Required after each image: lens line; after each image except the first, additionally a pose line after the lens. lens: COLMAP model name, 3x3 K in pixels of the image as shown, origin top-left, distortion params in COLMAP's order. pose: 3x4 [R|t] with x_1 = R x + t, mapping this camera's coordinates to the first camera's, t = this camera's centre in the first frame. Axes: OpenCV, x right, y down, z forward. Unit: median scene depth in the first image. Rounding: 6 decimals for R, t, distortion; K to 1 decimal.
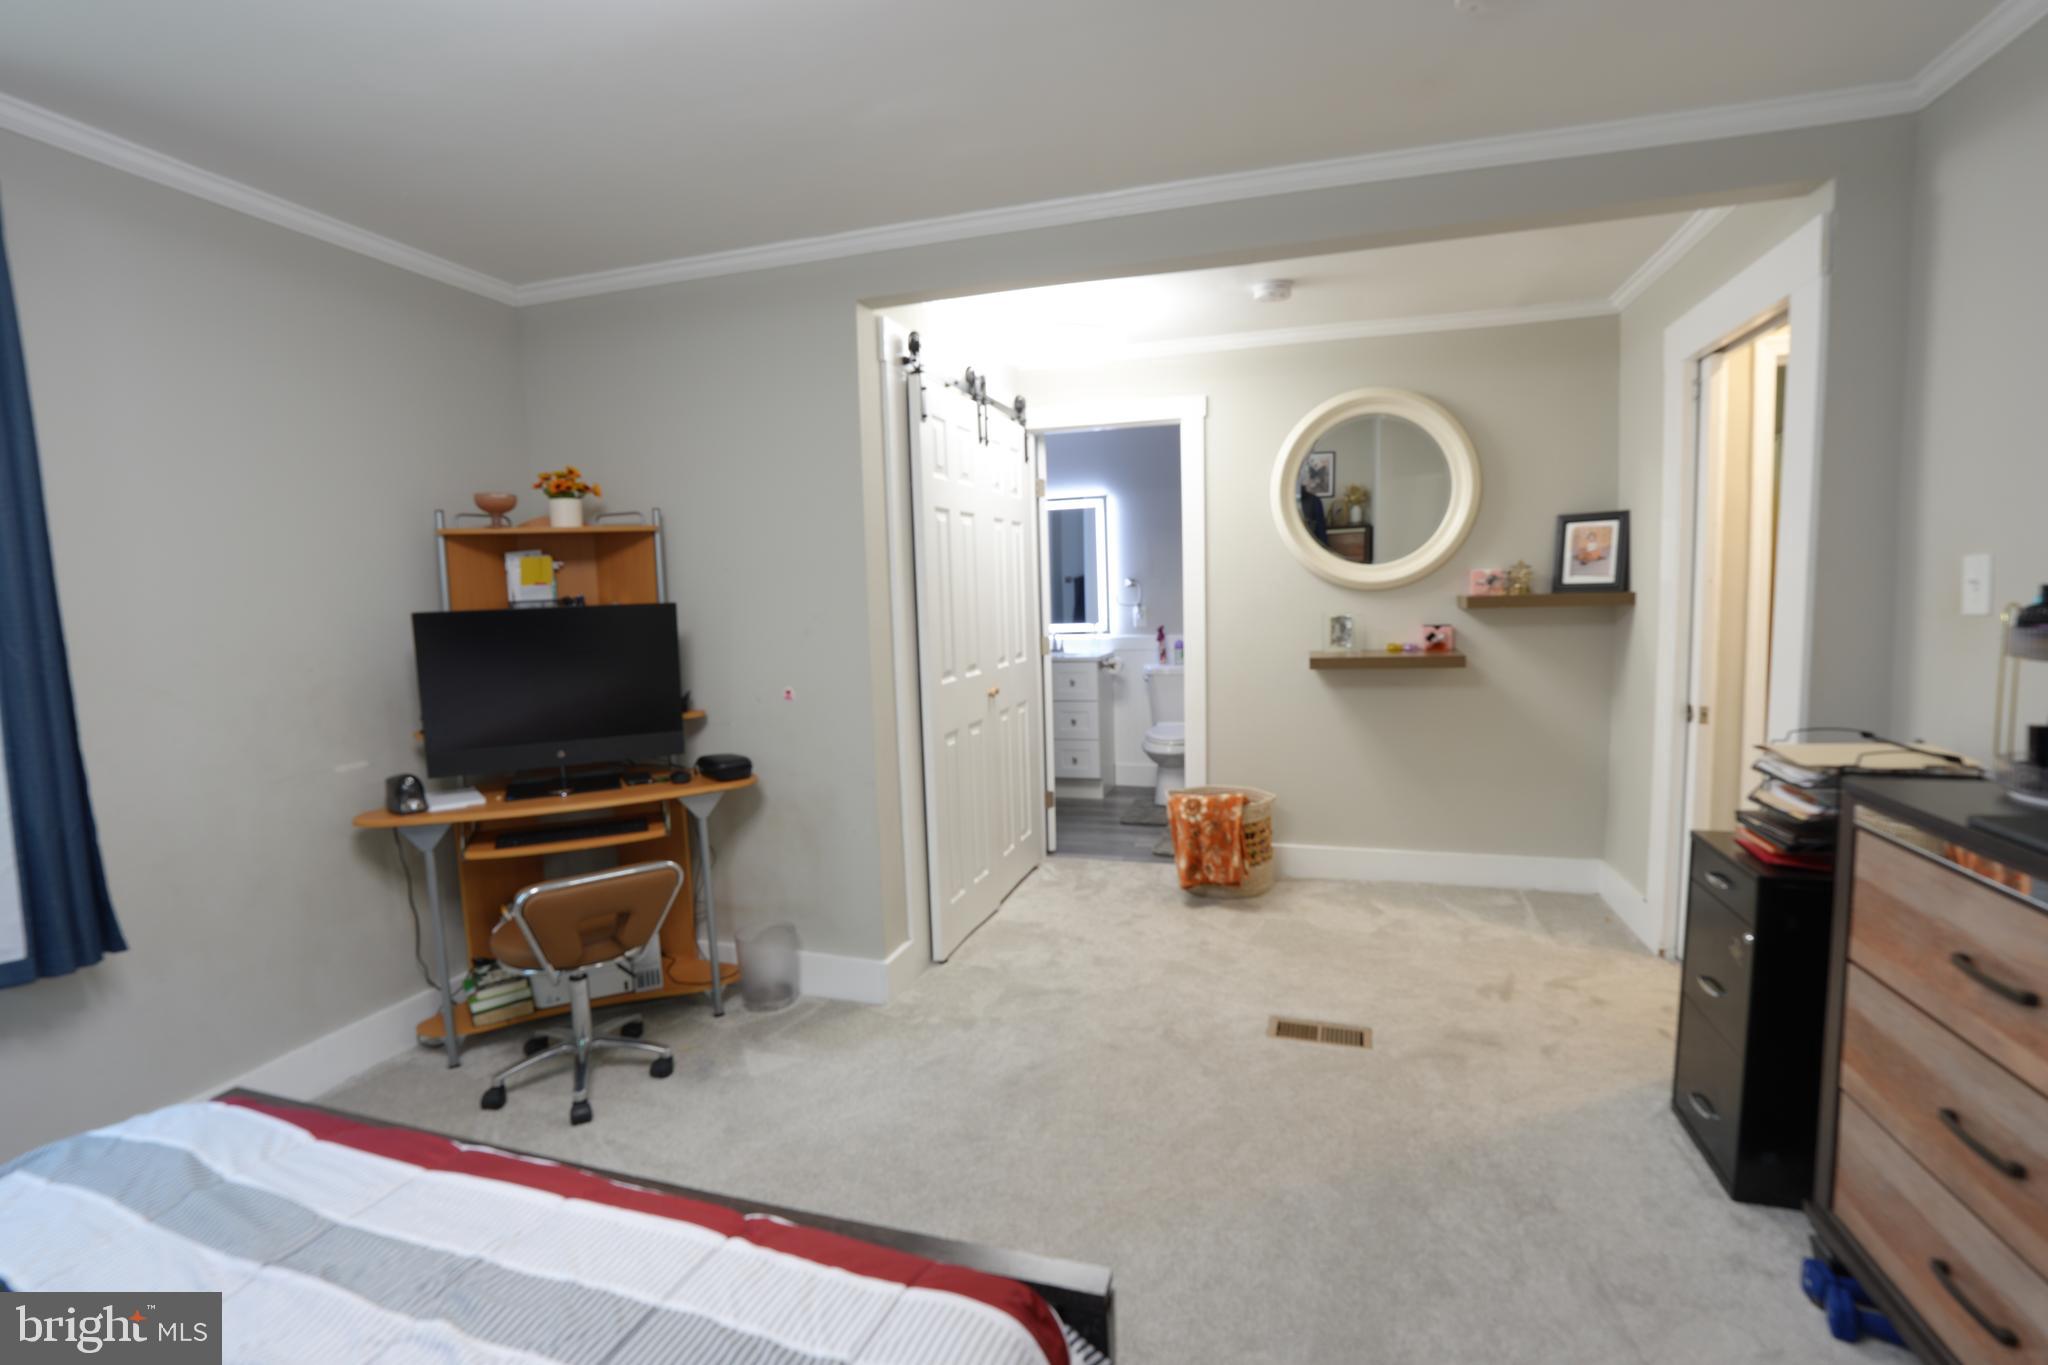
lens RADIAL K [[943.3, 0, 1018.6], [0, 943.3, 677.7], [0, 0, 1]] dist [-0.072336, 0.027381]
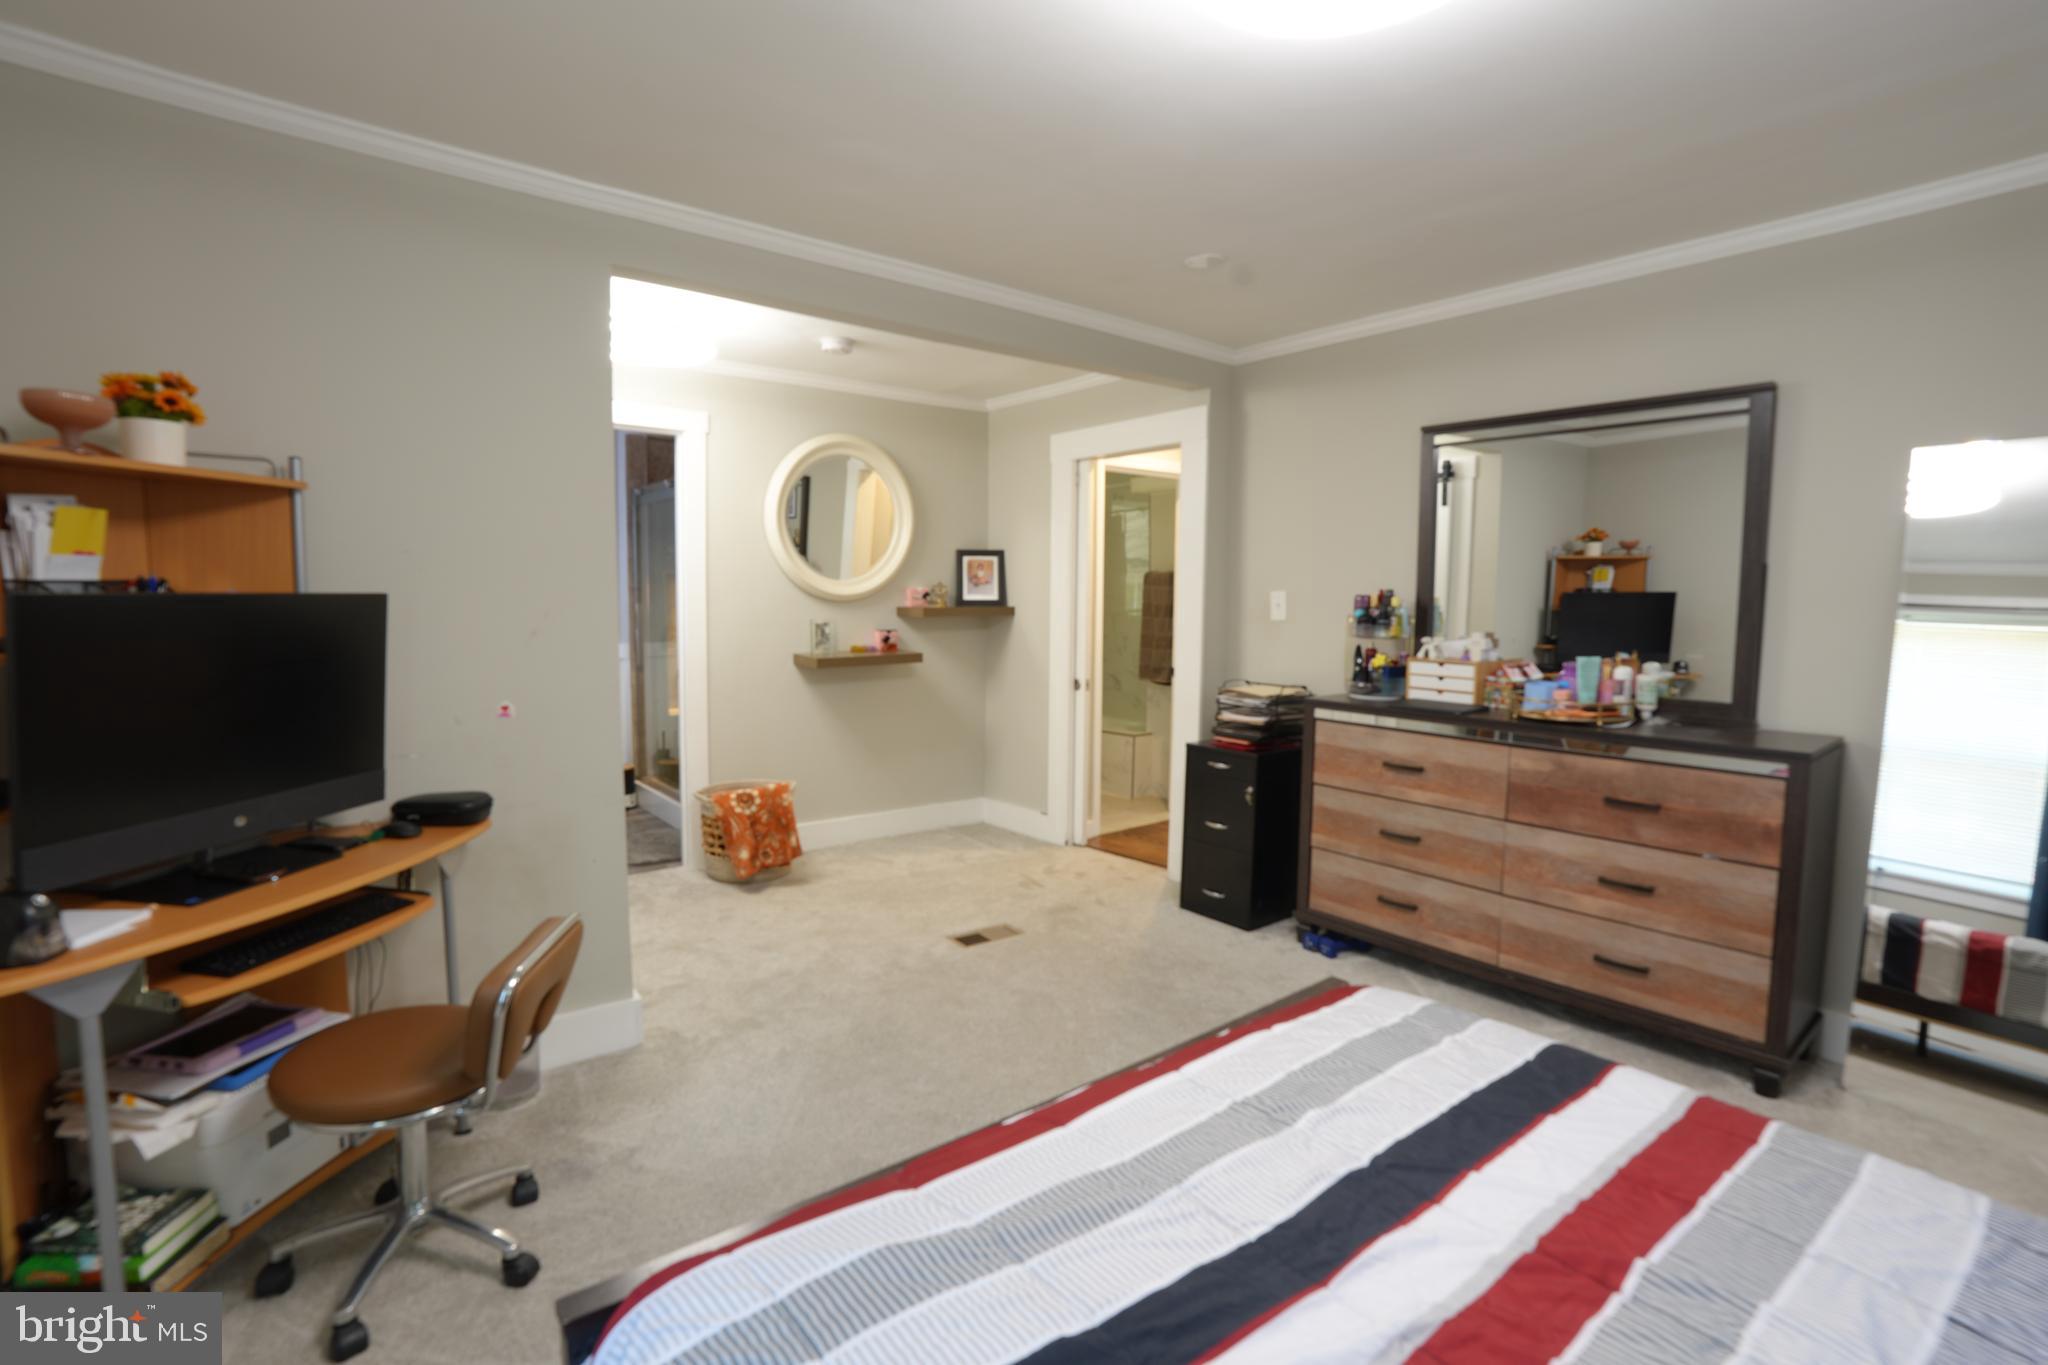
lens RADIAL K [[943.3, 0, 1018.6], [0, 943.3, 677.7], [0, 0, 1]] dist [-0.072336, 0.027381]
pose [[0.559723, -0.039285, 0.827748, -0.604250], [0.053387, 0.998510, 0.011289, 0.003526], [-0.826958, 0.037872, 0.560987, 0.164012]]
